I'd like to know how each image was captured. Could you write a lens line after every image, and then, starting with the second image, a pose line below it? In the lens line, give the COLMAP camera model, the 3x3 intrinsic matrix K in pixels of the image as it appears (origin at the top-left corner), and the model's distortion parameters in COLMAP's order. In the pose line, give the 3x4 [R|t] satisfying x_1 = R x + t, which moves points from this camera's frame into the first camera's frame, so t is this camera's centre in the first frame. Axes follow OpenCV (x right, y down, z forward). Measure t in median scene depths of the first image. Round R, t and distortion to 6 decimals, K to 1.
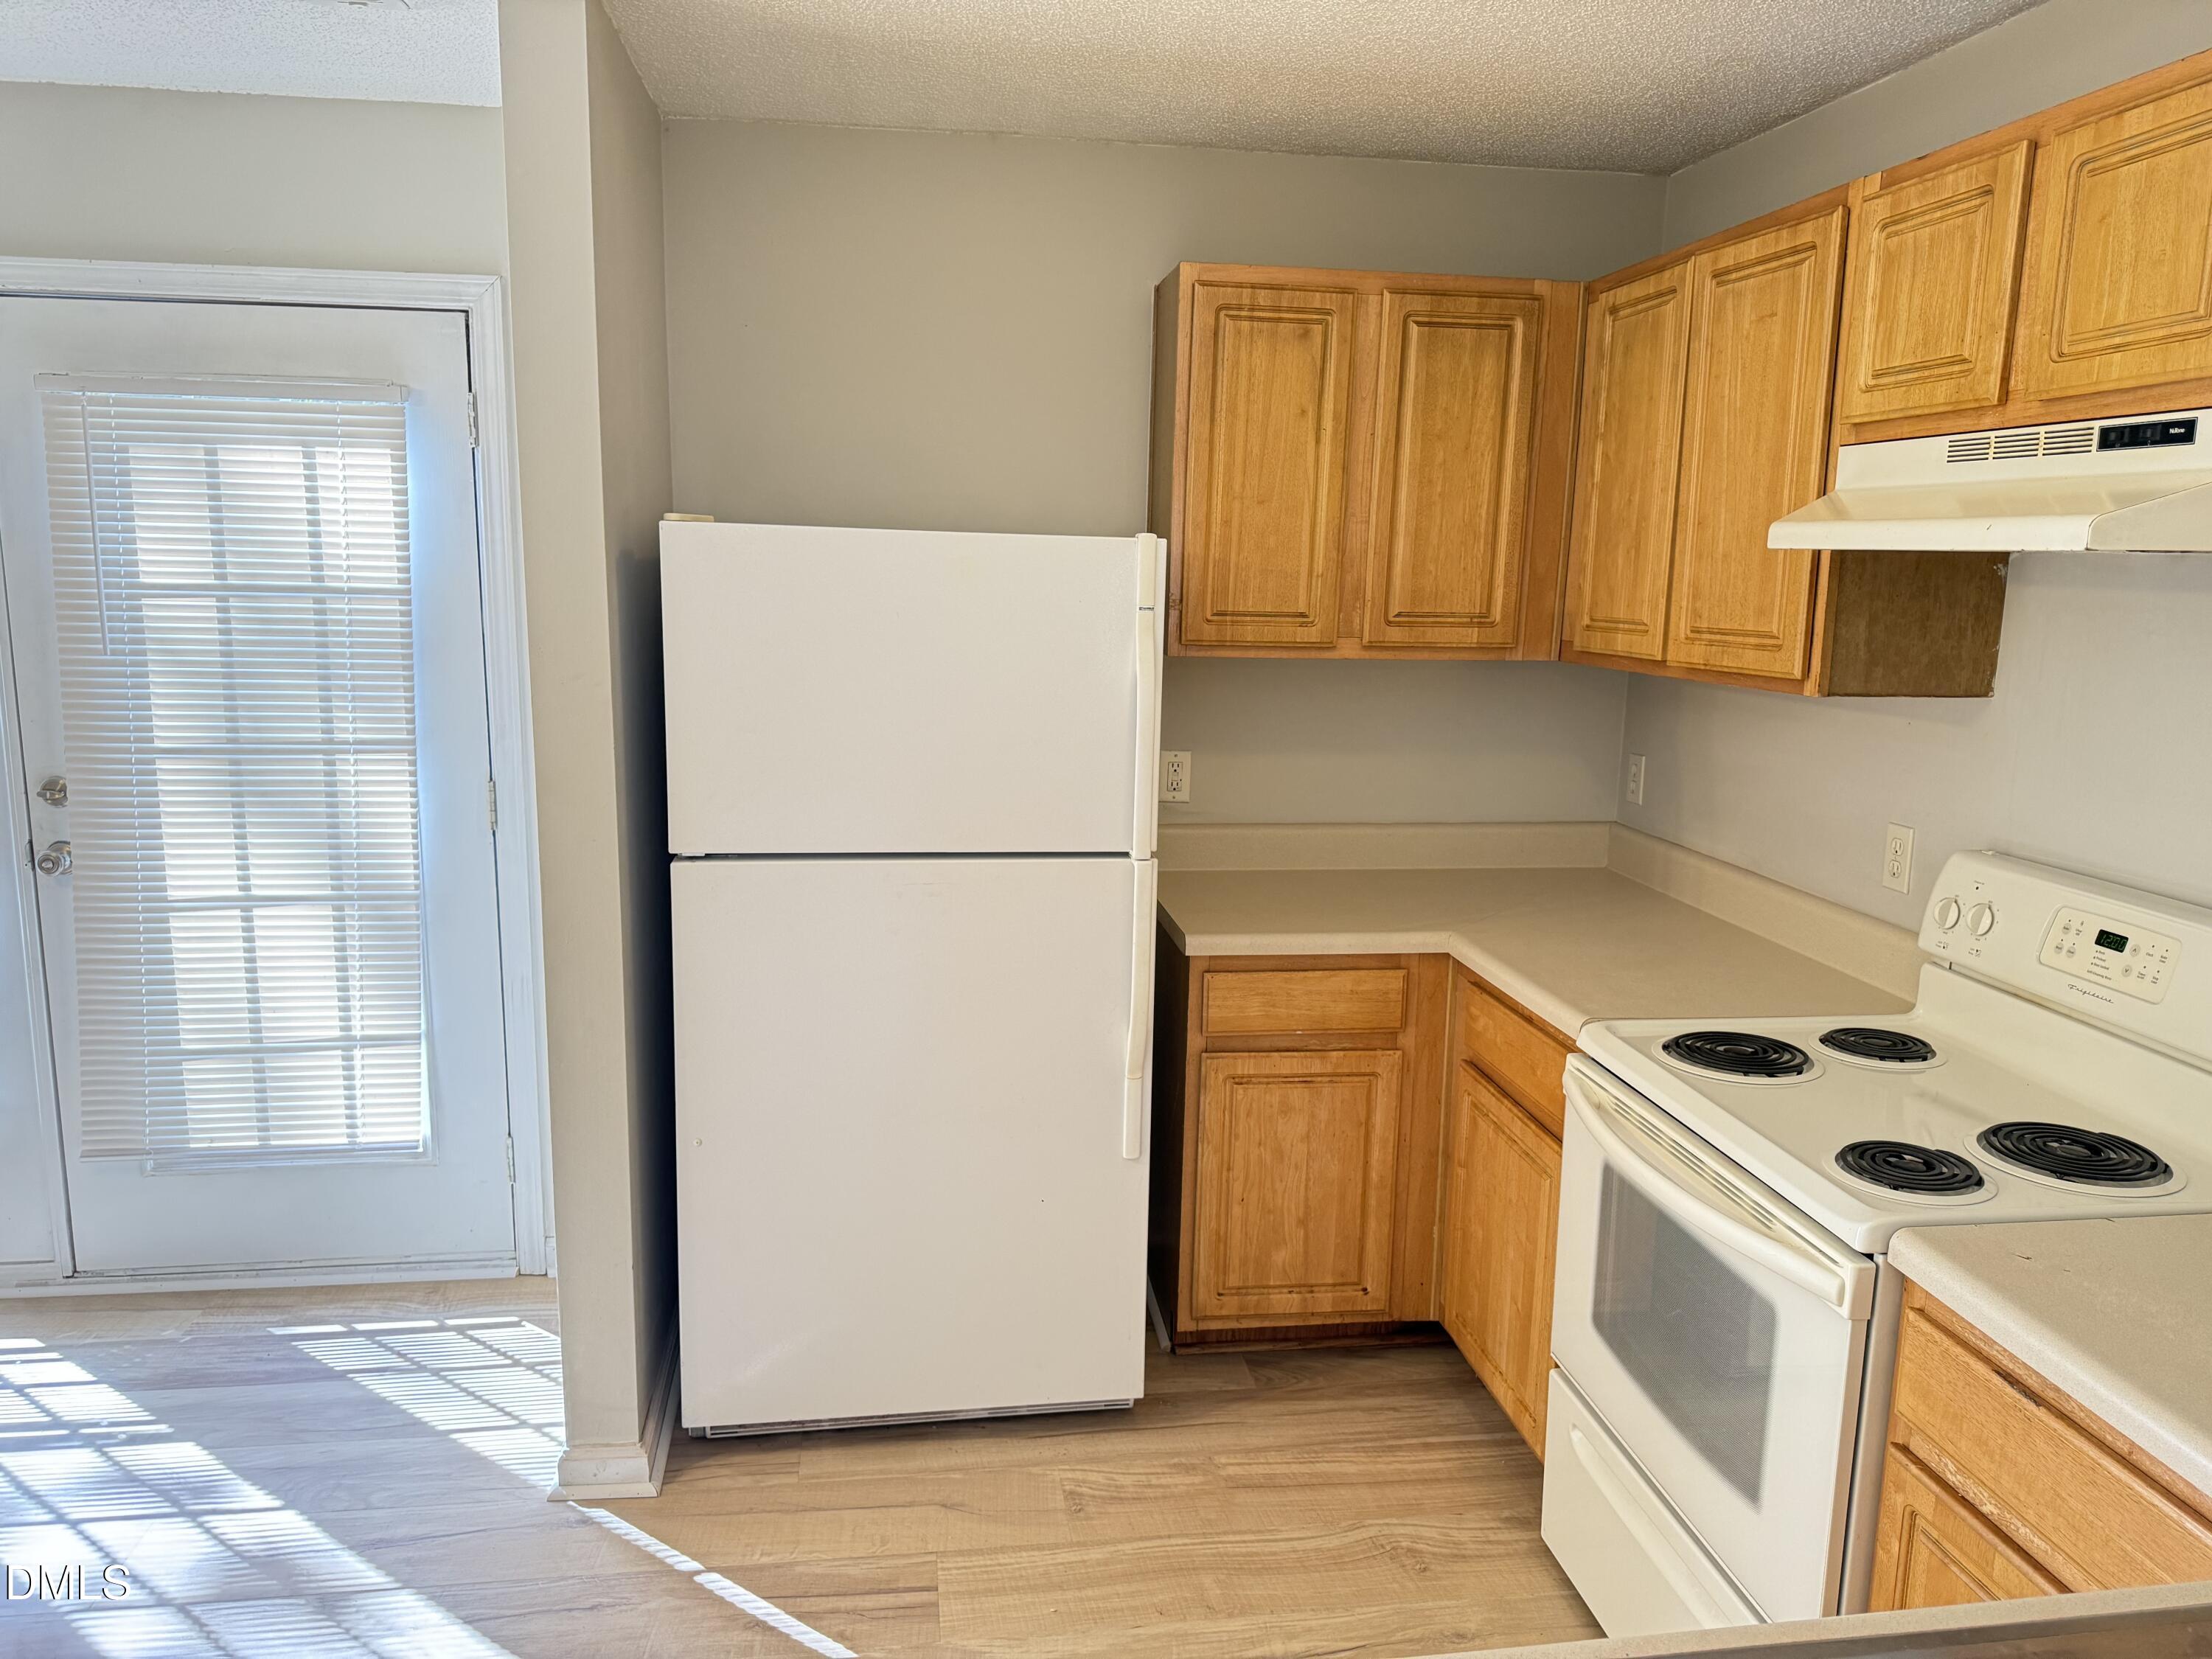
lens RADIAL K [[1569.4, 0, 1091.0], [0, 1569.4, 836.3], [0, 0, 1]] dist [0.033721, -0.017762]
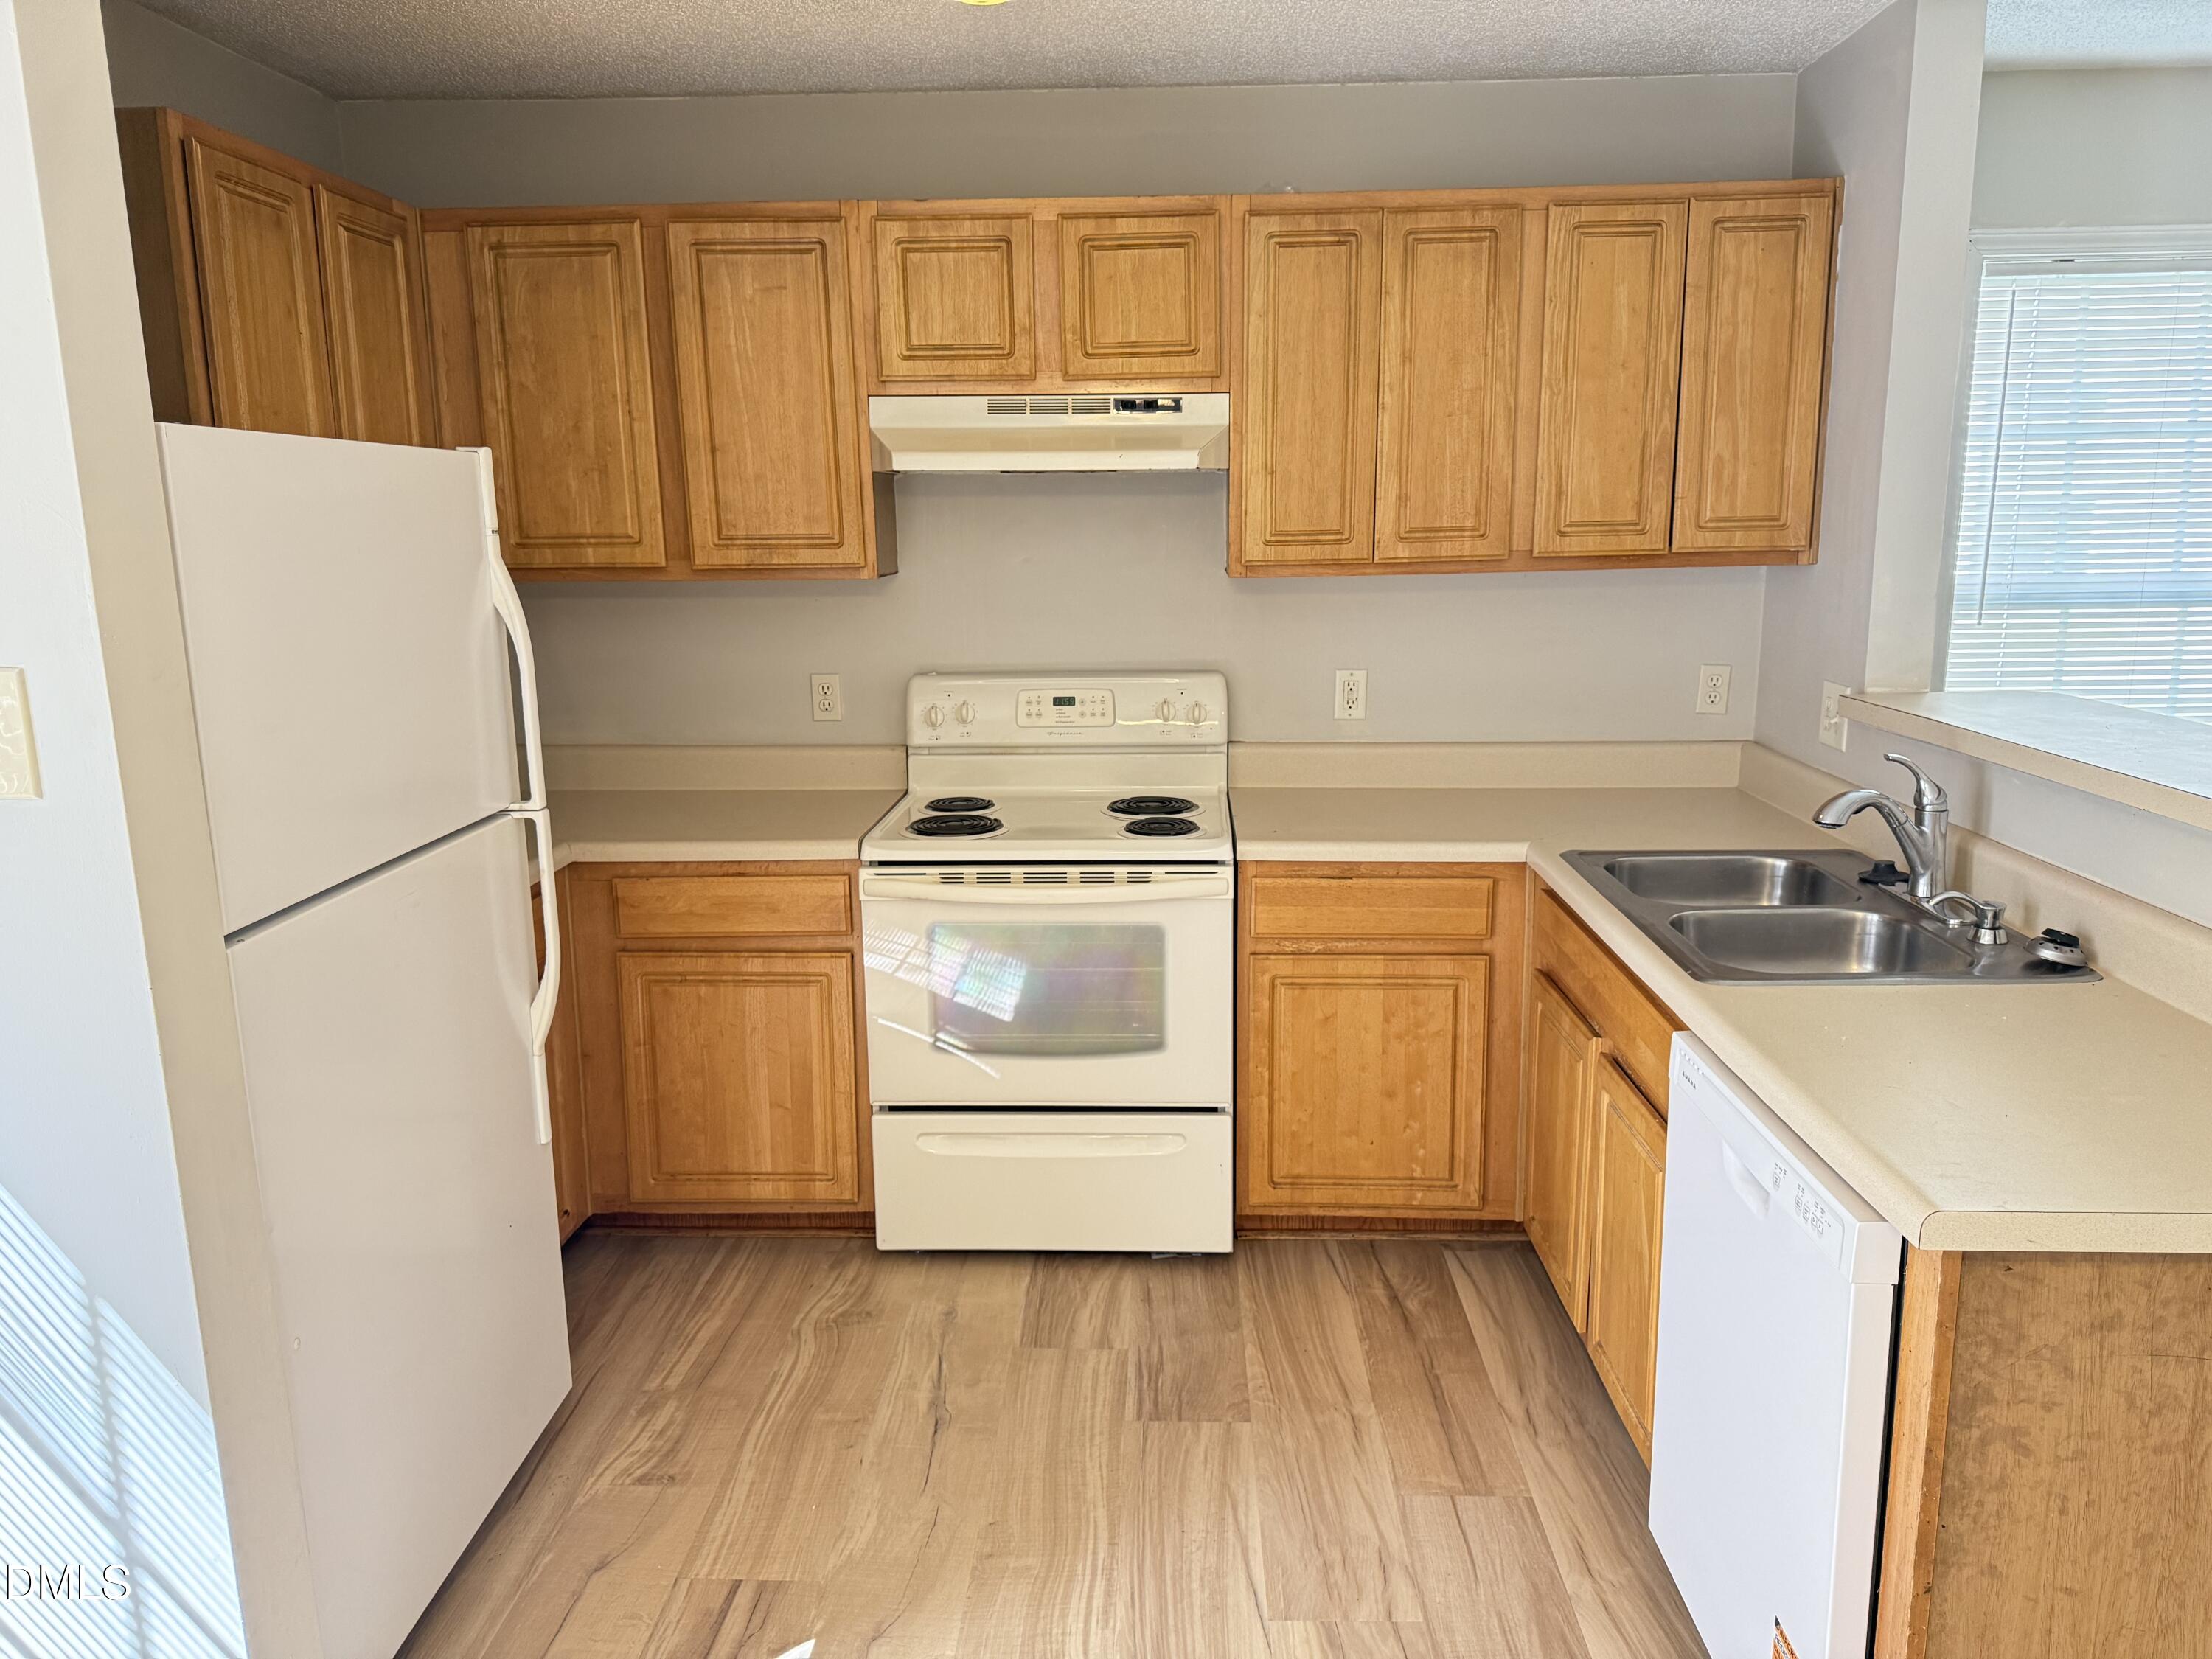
lens RADIAL K [[1569.4, 0, 1107.7], [0, 1569.4, 849.0], [0, 0, 1]] dist [0.033721, -0.017762]
pose [[0.190301, -0.235309, 0.953108, -0.836346], [0.186765, 0.961797, 0.200164, -0.093017], [-0.963797, 0.139916, 0.226979, 0.496970]]
